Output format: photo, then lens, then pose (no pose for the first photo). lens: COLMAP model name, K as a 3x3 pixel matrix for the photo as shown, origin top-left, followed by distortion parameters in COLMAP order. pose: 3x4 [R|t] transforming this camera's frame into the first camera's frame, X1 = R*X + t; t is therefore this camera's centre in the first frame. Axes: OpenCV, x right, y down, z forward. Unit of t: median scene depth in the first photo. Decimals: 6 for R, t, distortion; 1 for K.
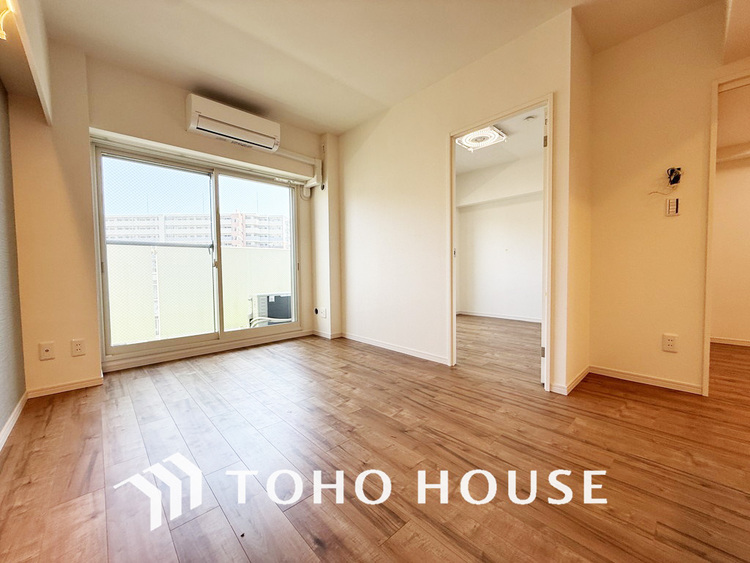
lens RADIAL K [[301.2, 0, 376.3], [0, 301.2, 282.8], [0, 0, 1]] dist [-0.001997, 0.000701]
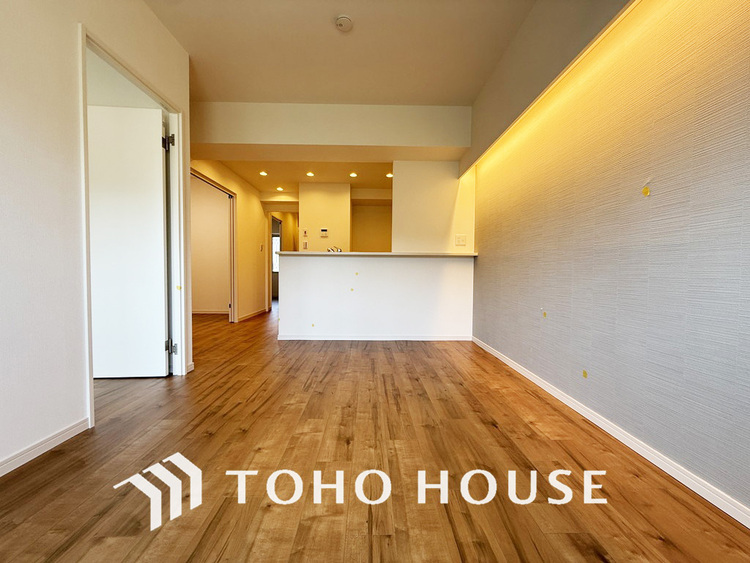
lens RADIAL K [[301.2, 0, 379.7], [0, 301.2, 278.9], [0, 0, 1]] dist [-0.001997, 0.000701]
pose [[-0.756284, -0.003511, 0.654234, -0.706686], [0.031346, 0.998643, 0.041595, -0.016961], [-0.653492, 0.051965, -0.755147, 1.371260]]
